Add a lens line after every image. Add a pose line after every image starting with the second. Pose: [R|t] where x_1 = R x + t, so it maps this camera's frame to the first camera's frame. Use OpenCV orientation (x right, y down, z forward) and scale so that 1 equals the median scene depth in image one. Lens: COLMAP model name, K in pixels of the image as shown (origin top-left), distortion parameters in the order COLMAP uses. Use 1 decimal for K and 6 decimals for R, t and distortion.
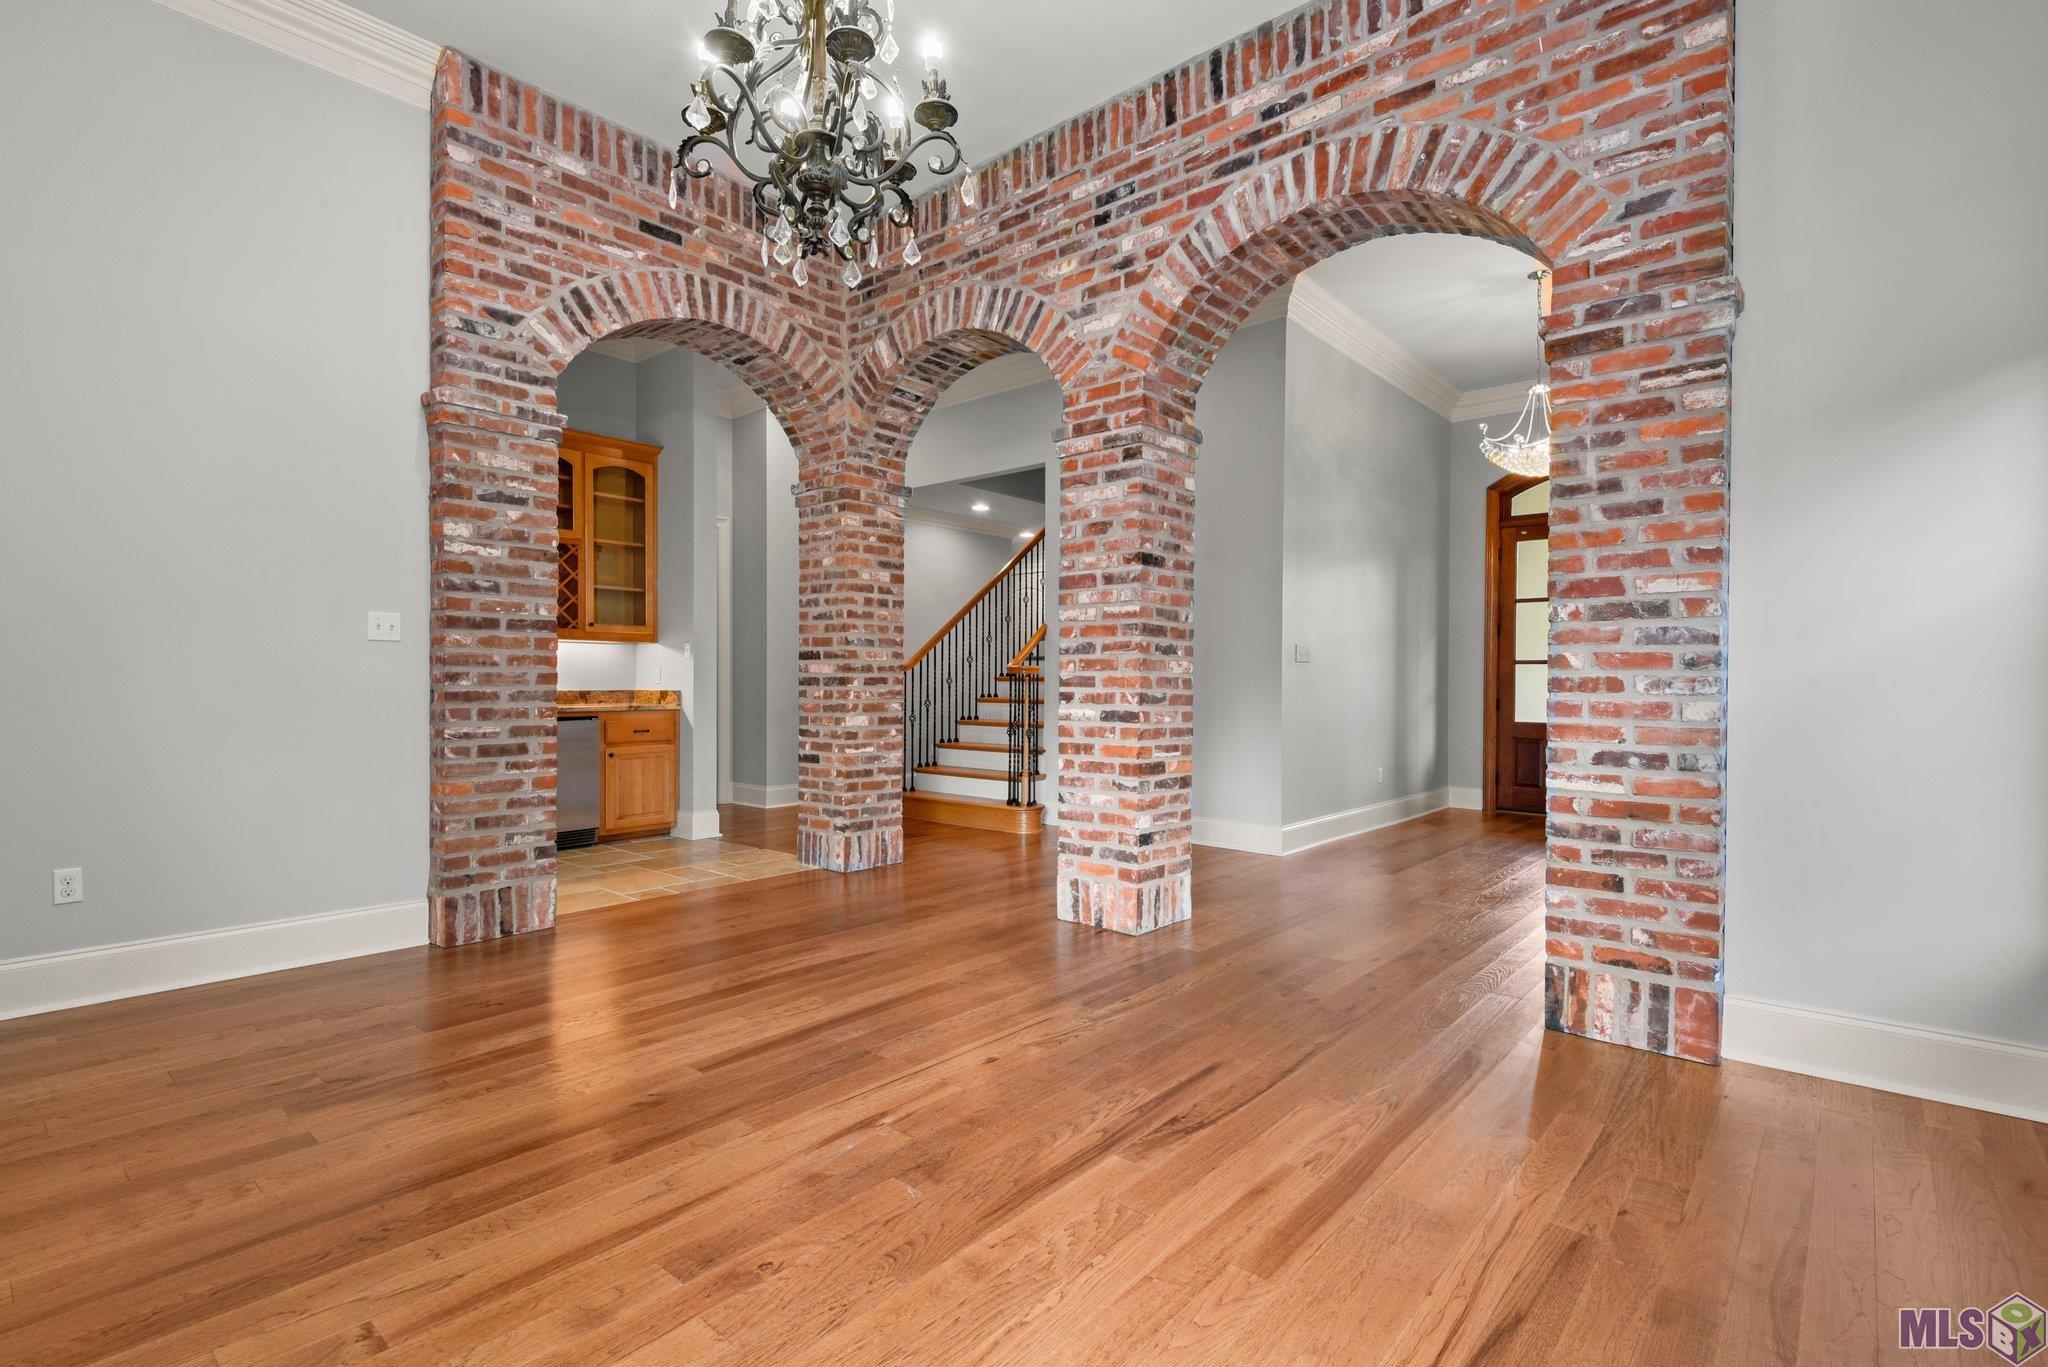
lens RADIAL K [[947.8, 0, 1026.0], [0, 947.8, 690.2], [0, 0, 1]] dist [0.012906, -0.002920]
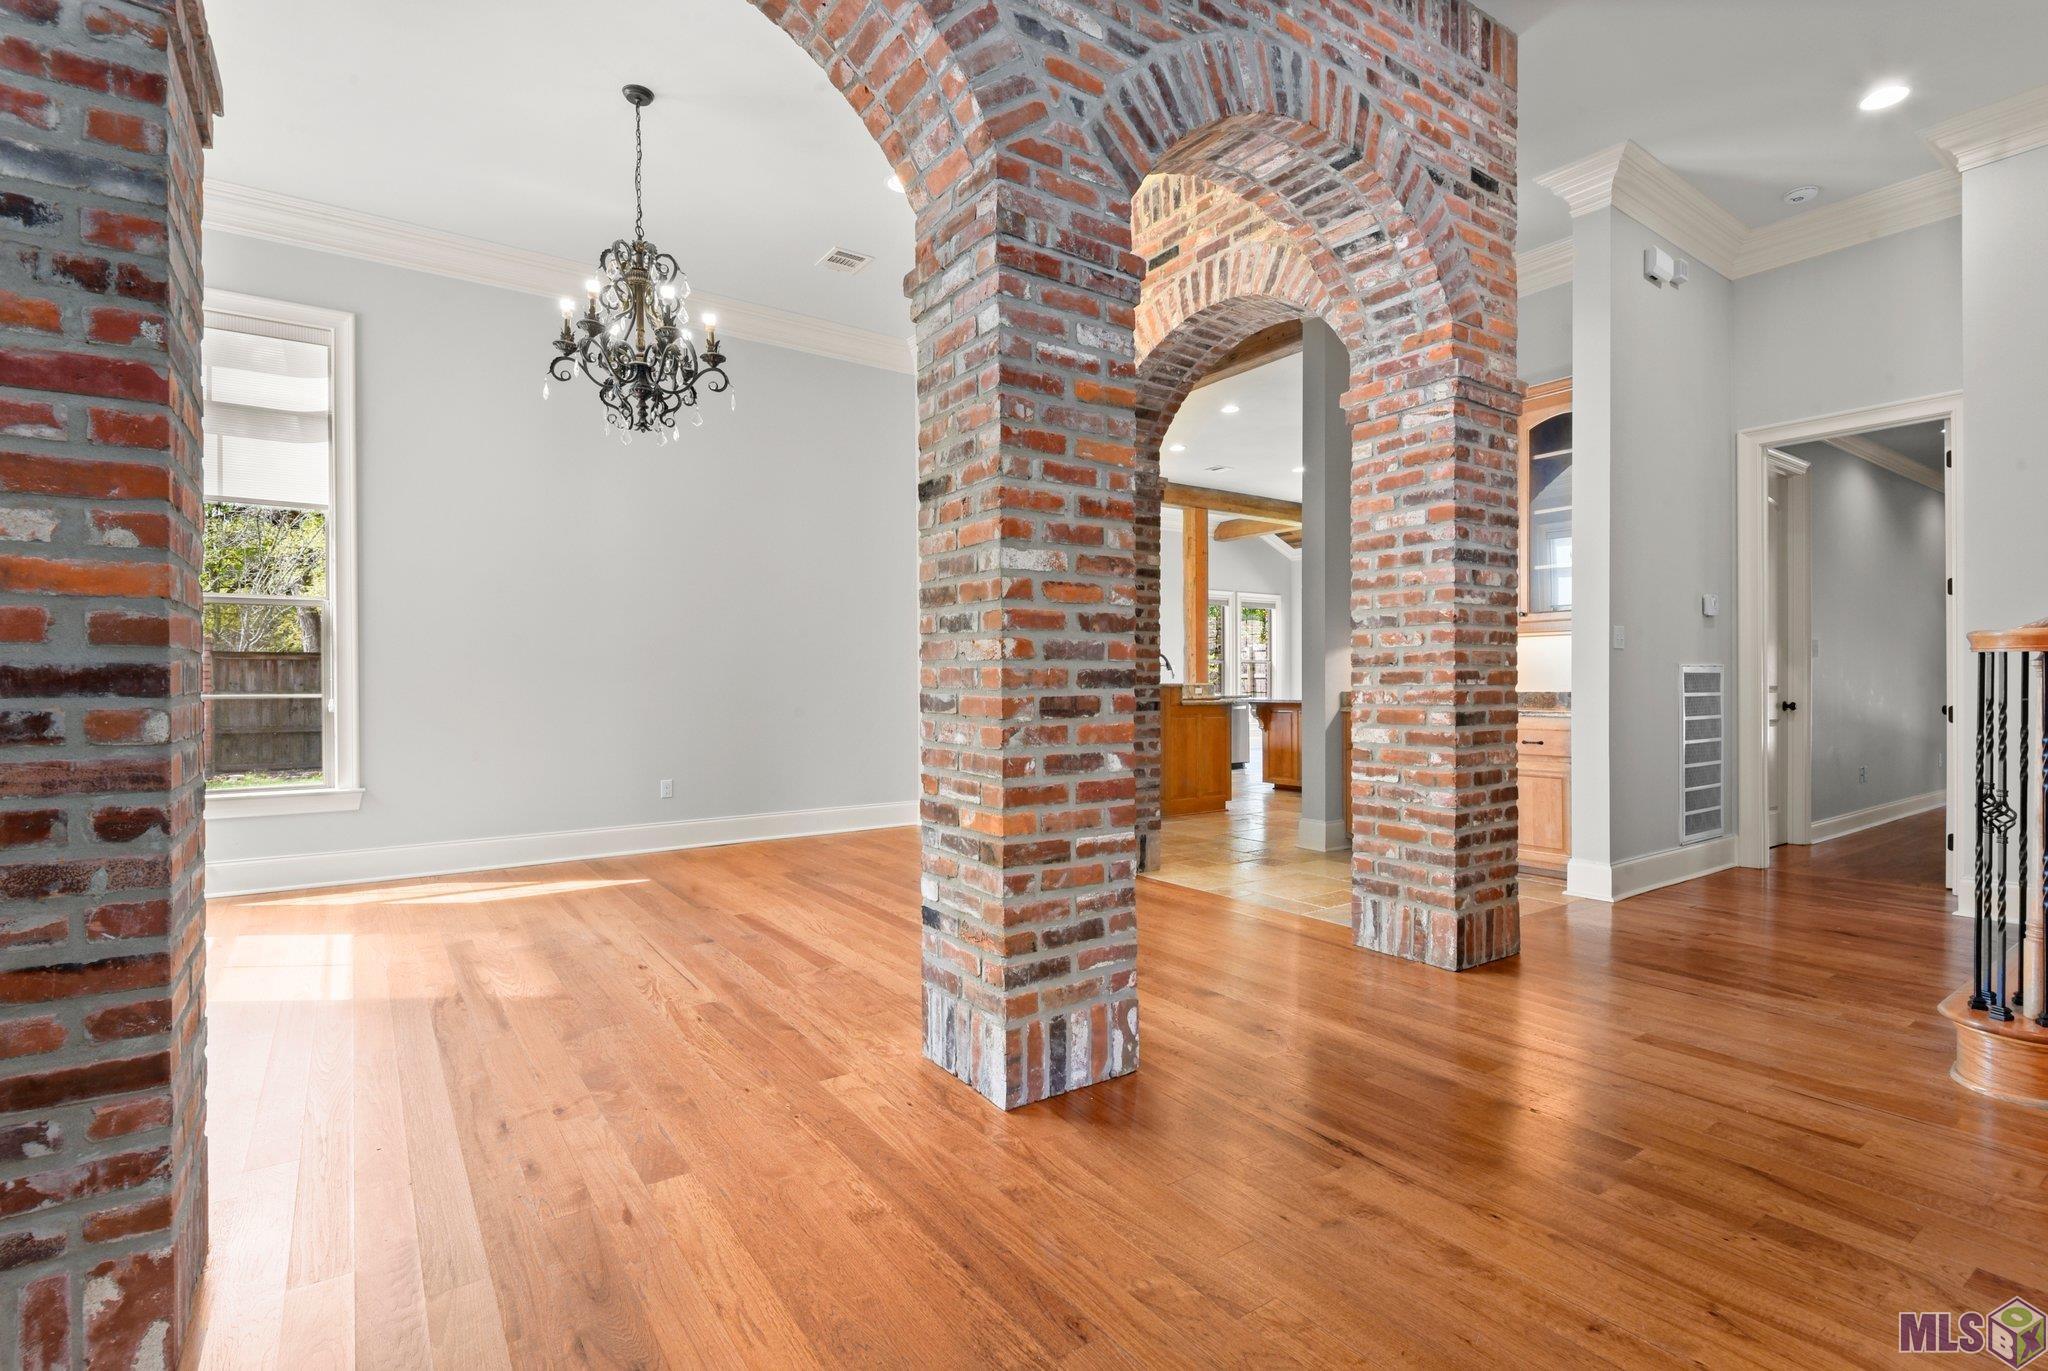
lens RADIAL K [[947.8, 0, 1025.7], [0, 947.8, 686.6], [0, 0, 1]] dist [0.012906, -0.002920]
pose [[-0.240758, -0.003040, -0.970580, 0.575225], [-0.005152, 0.999985, -0.001854, -0.001138], [0.970571, 0.004554, -0.240770, 0.940480]]
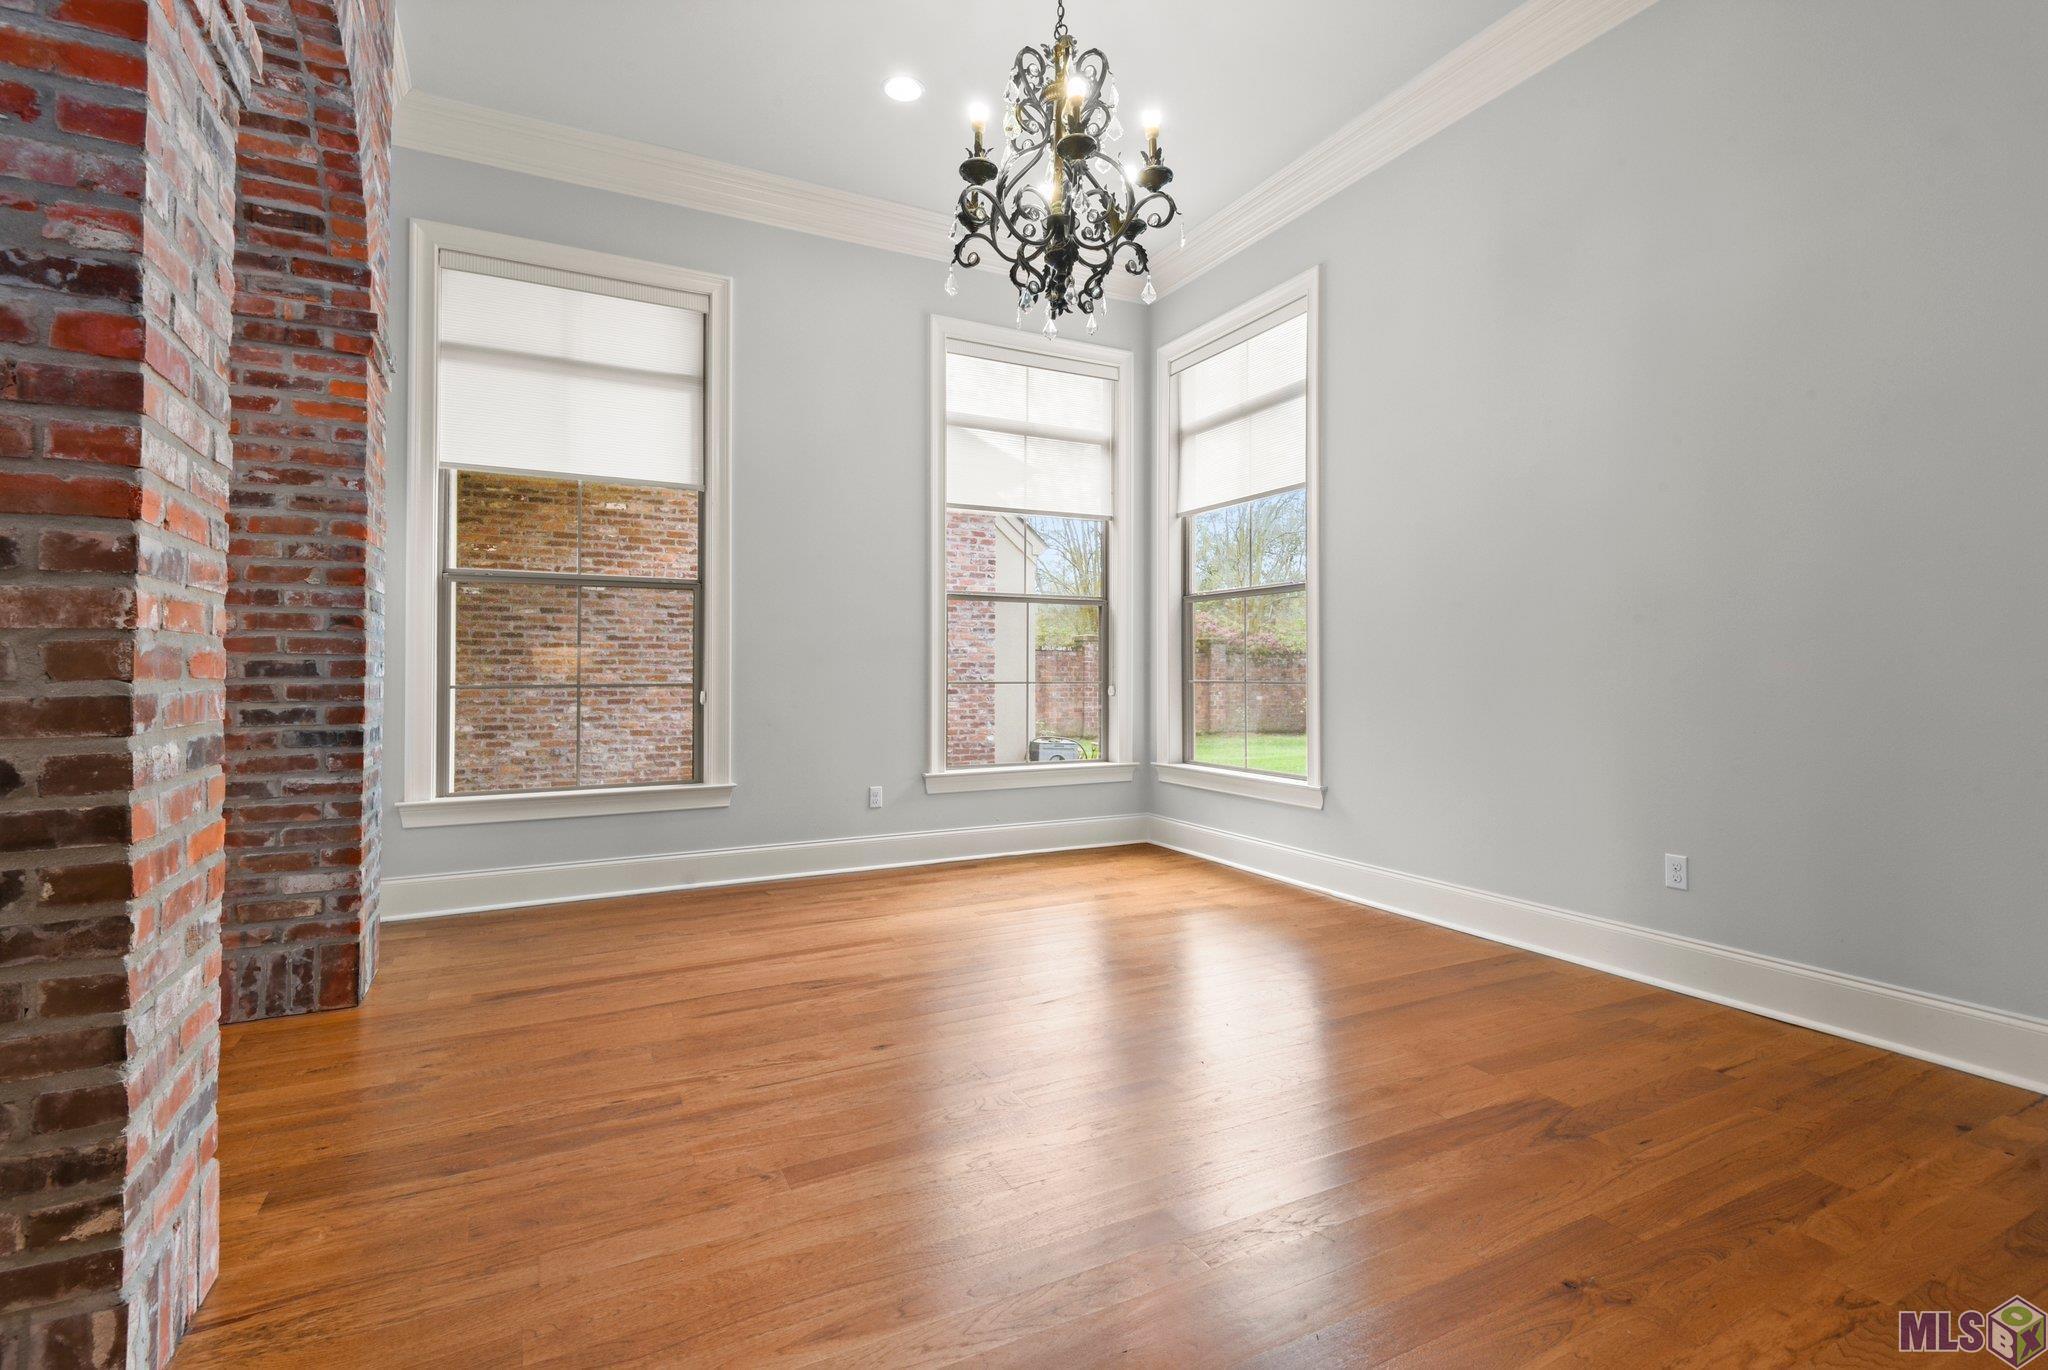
lens RADIAL K [[947.8, 0, 1026.6], [0, 947.8, 667.0], [0, 0, 1]] dist [0.012906, -0.002920]
pose [[-0.929753, -0.002577, 0.368175, -0.279986], [-0.000795, 0.999987, 0.004990, -0.007980], [-0.368184, 0.004347, -0.929743, 0.958814]]
